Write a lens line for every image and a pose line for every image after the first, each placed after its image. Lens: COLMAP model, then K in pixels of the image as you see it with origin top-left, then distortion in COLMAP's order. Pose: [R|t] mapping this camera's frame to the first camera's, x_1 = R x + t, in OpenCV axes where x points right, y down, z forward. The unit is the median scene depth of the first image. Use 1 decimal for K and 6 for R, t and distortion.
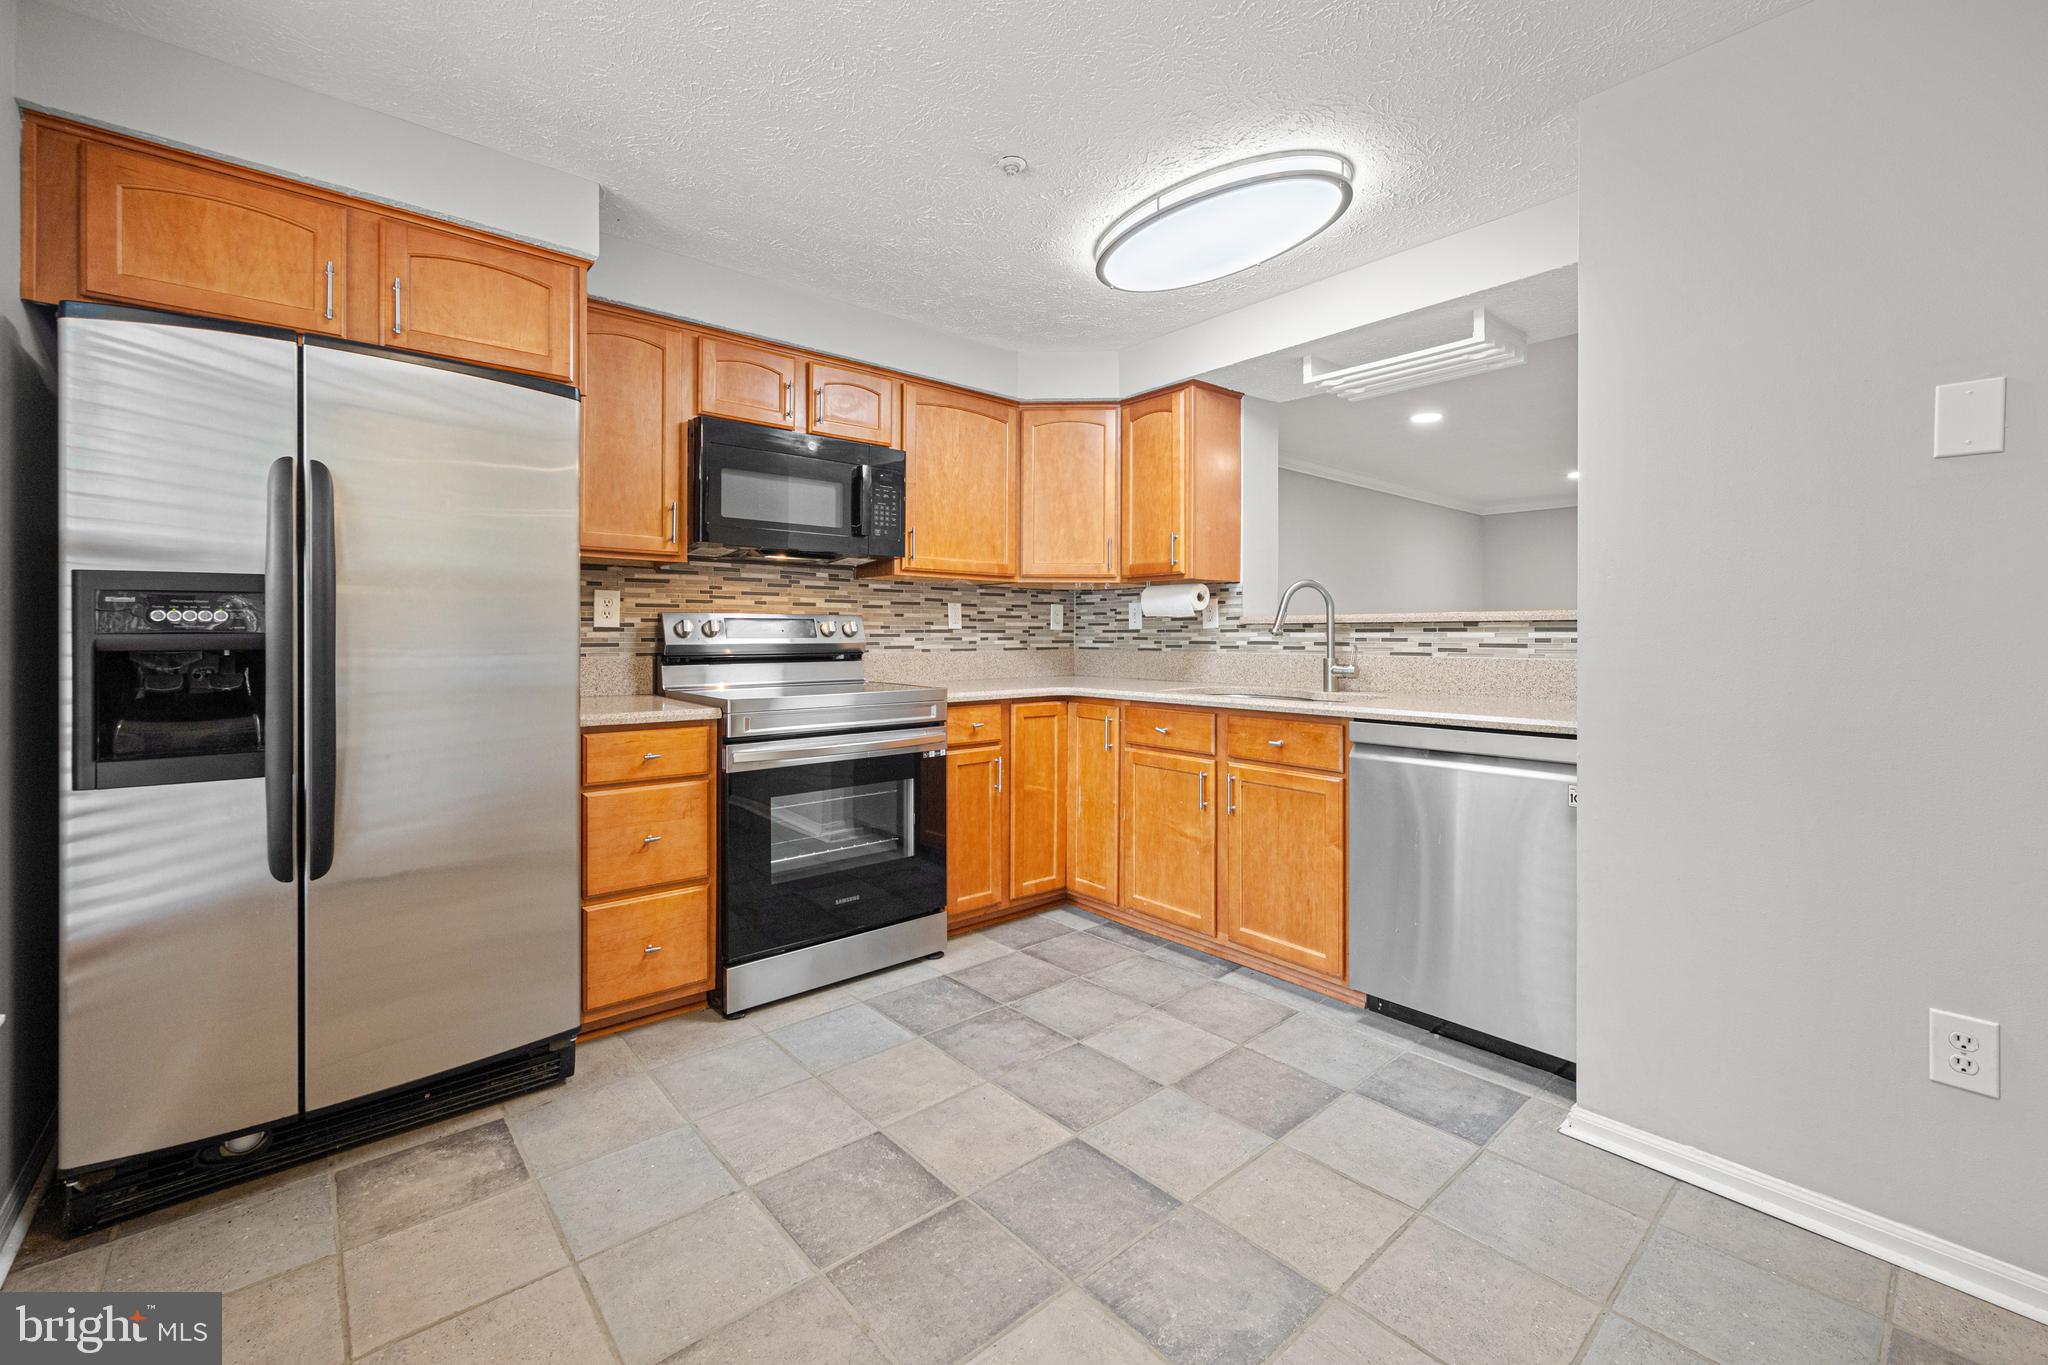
lens RADIAL K [[851.3, 0, 1042.2], [0, 851.3, 631.7], [0, 0, 1]] dist [0.002253, 0.000058]
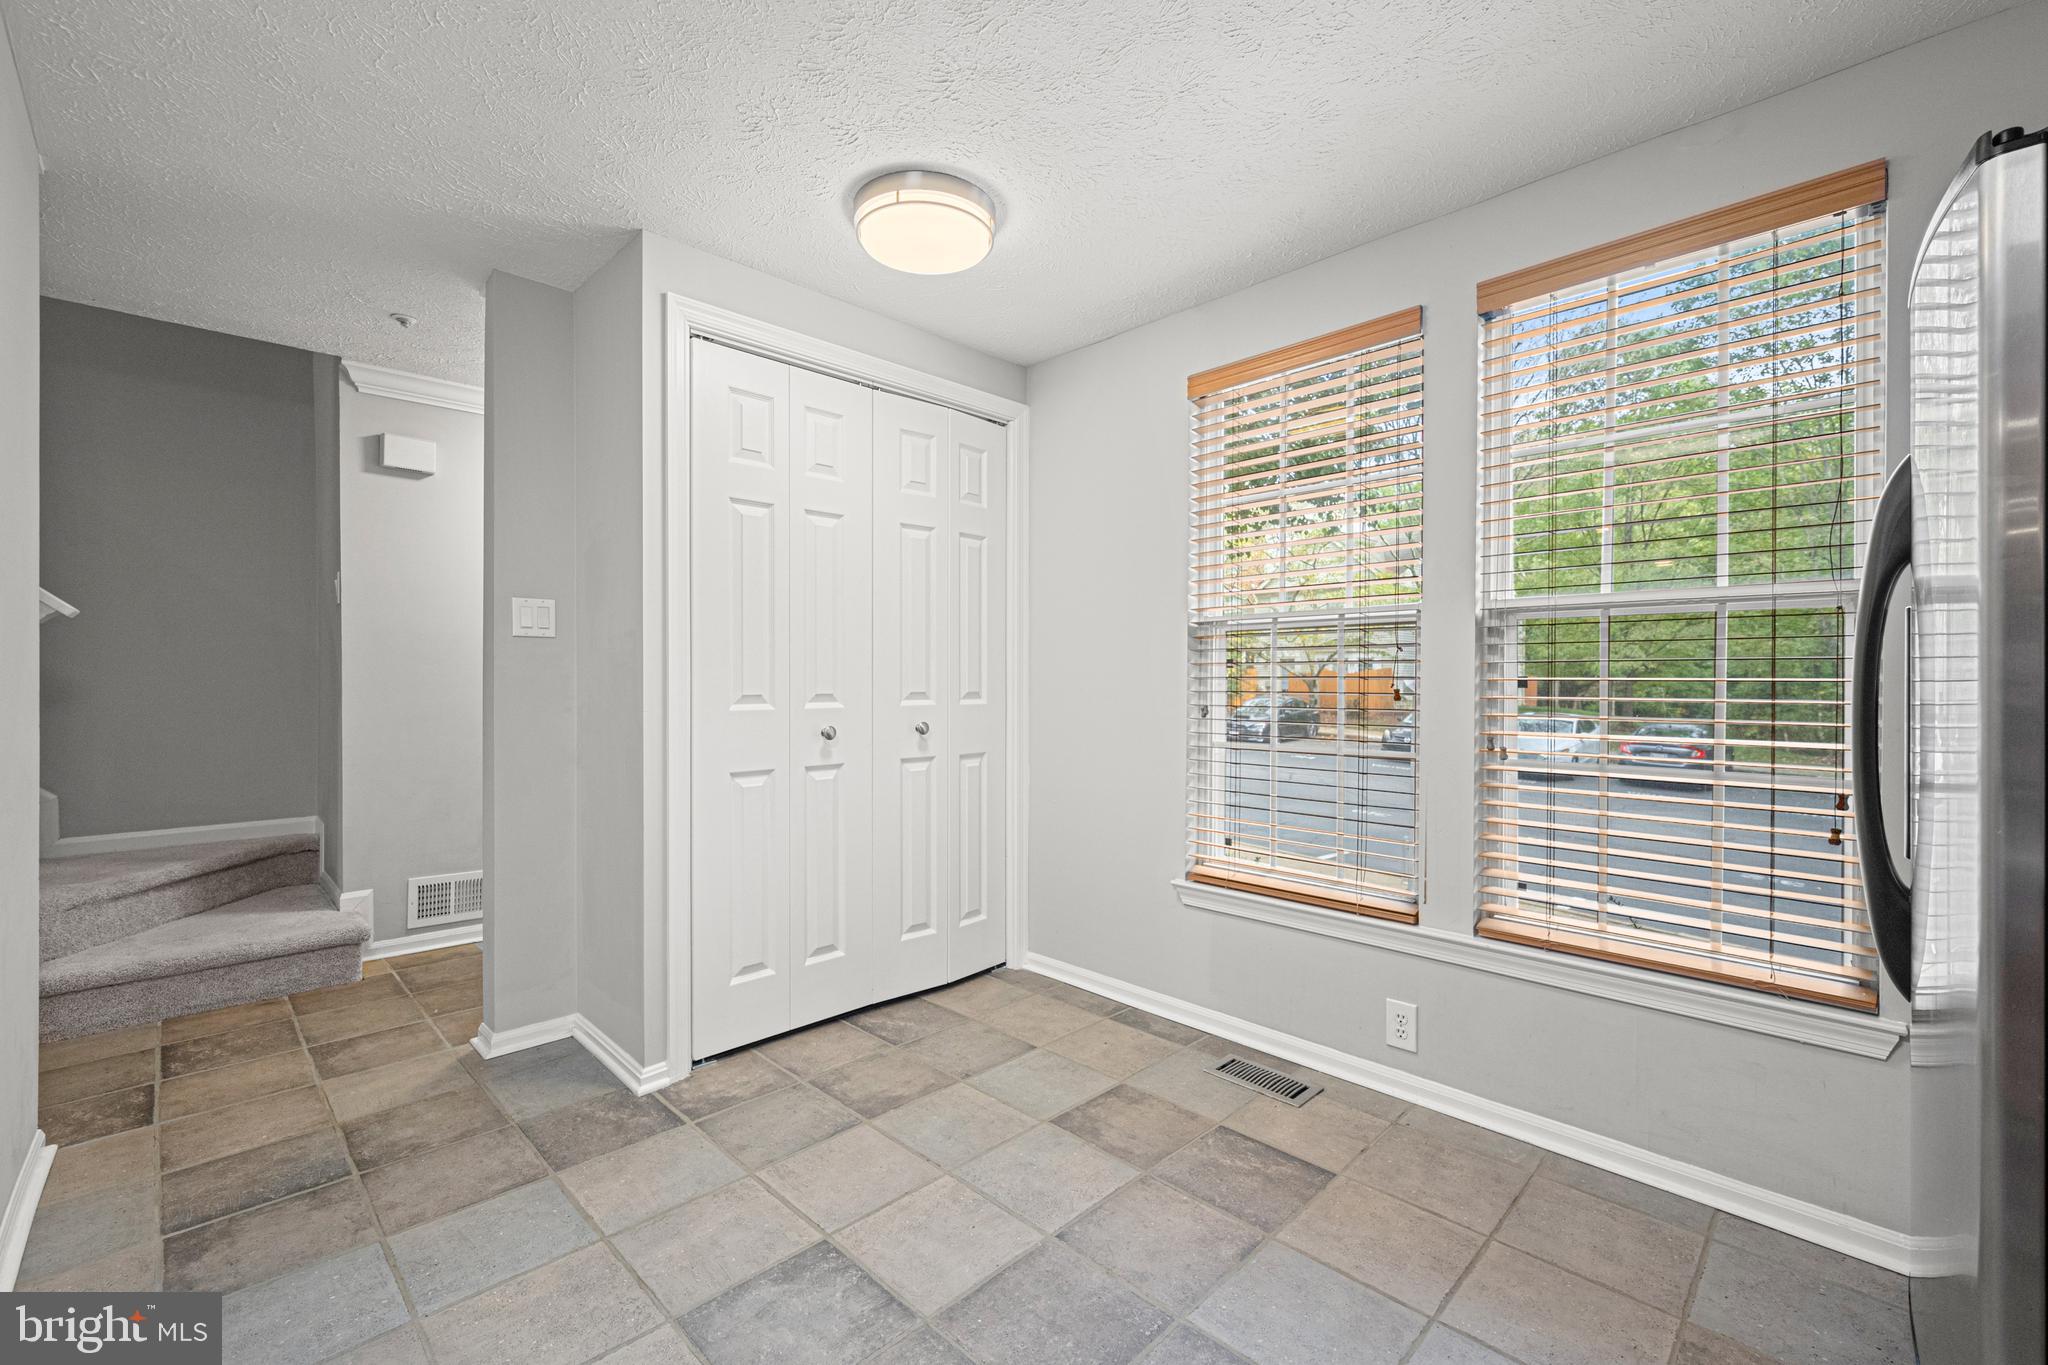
lens RADIAL K [[861.7, 0, 1024.0], [0, 861.7, 682.5], [0, 0, 1]] dist [0.001005, 0.000190]
pose [[-0.998467, -0.003643, -0.055237, -0.010180], [-0.003548, 0.999992, -0.001828, 0.003892], [0.055243, -0.001629, -0.998472, 1.021238]]
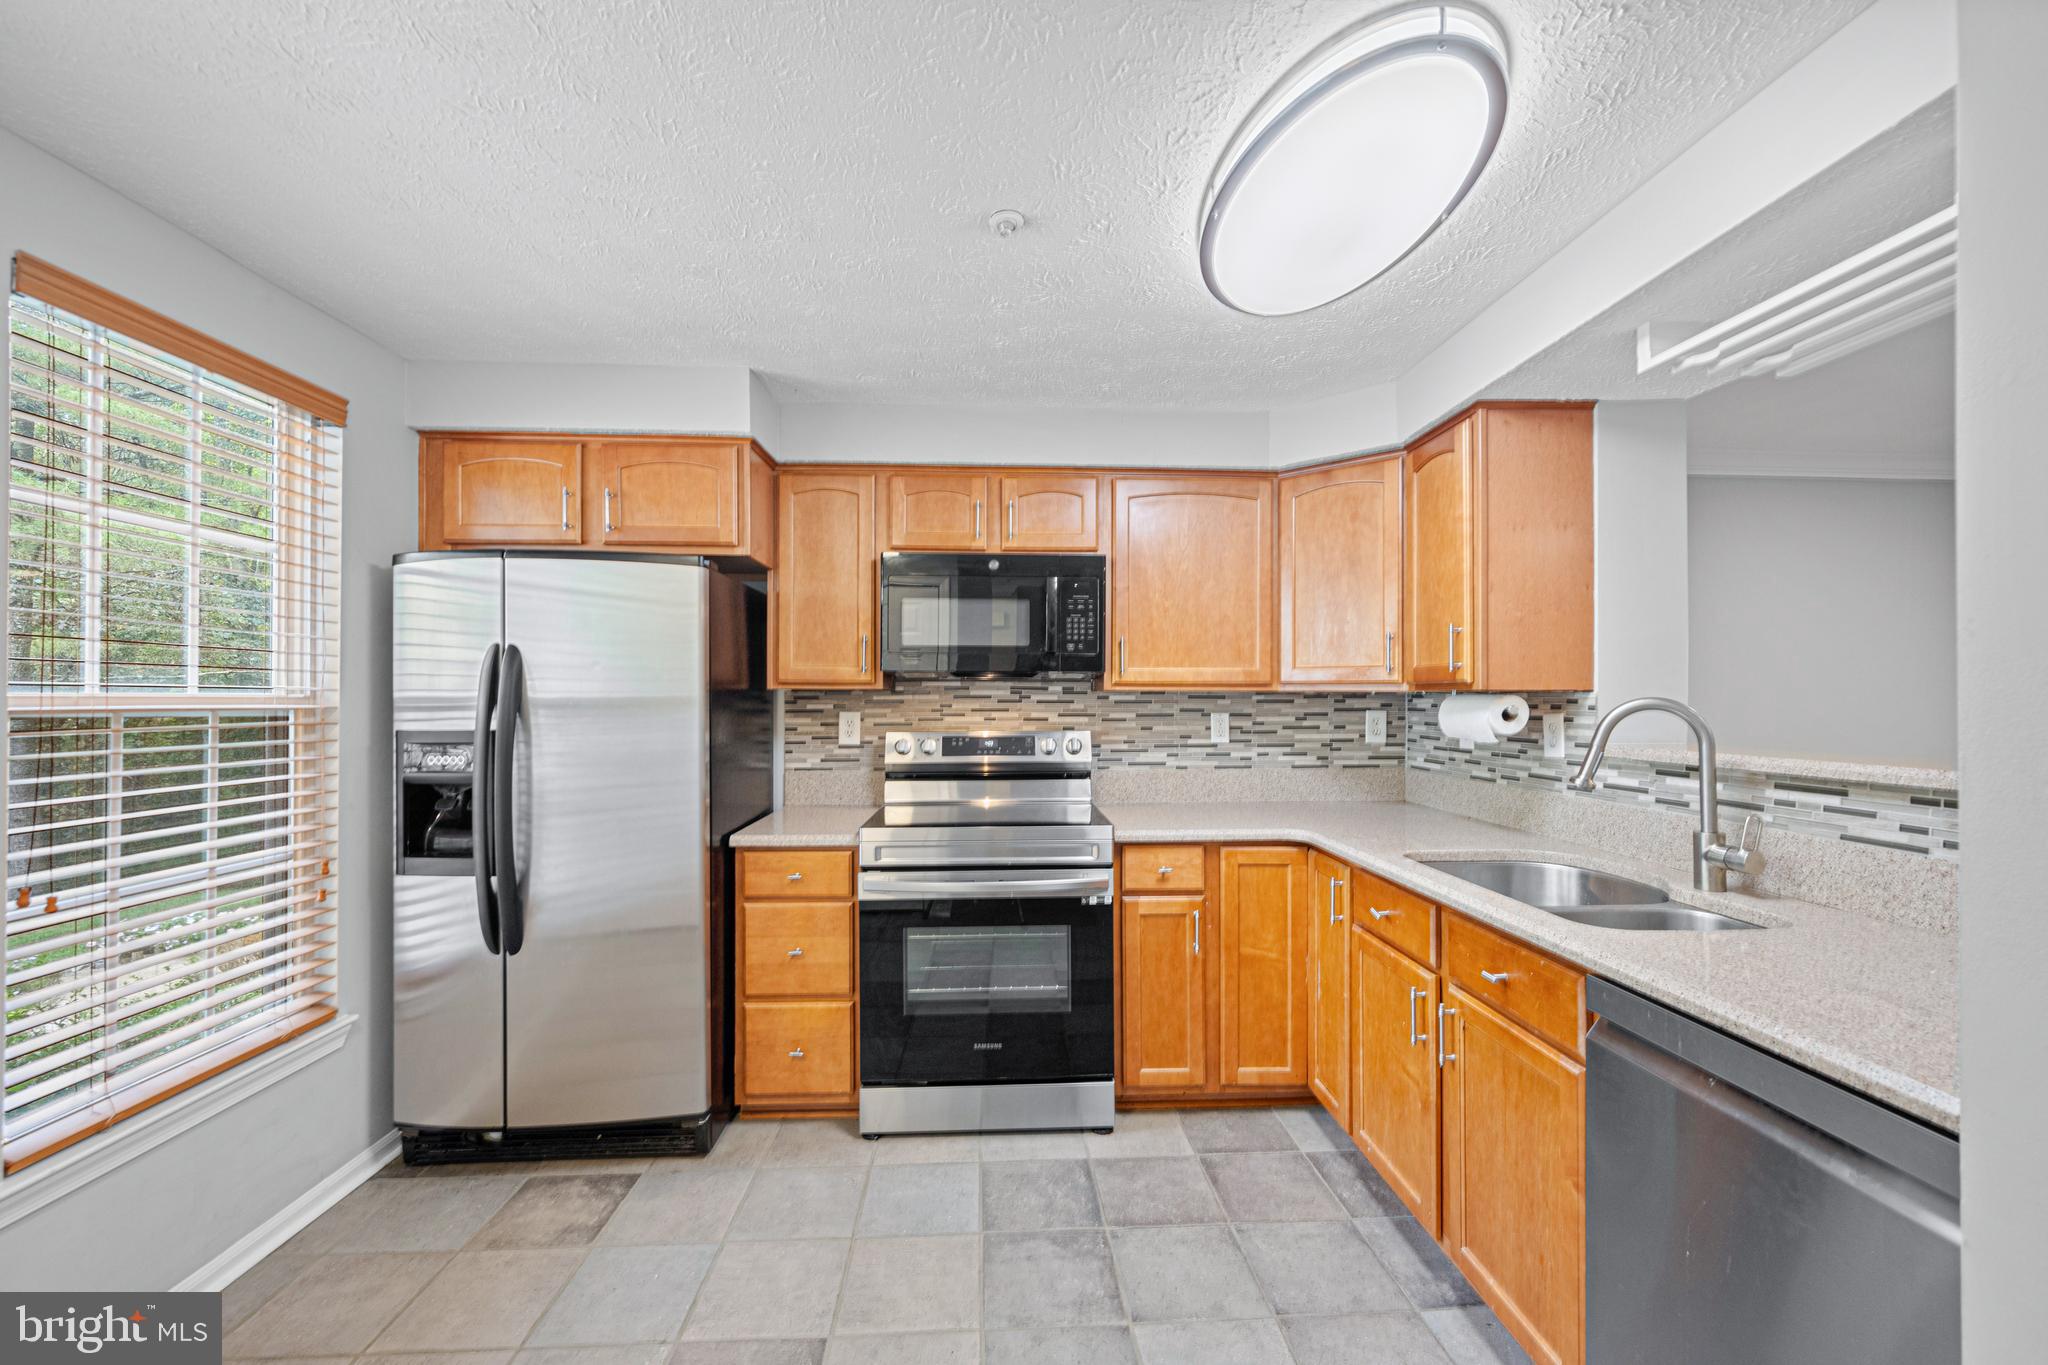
lens RADIAL K [[823.4, 0, 1025.0], [0, 823.4, 692.4], [0, 0, 1]] dist [0.003068, 0.000497]
pose [[0.780443, -0.005939, -0.625199, 0.350077], [0.003621, 0.999981, -0.004979, -0.067419], [0.625217, 0.001622, 0.780449, 0.289090]]
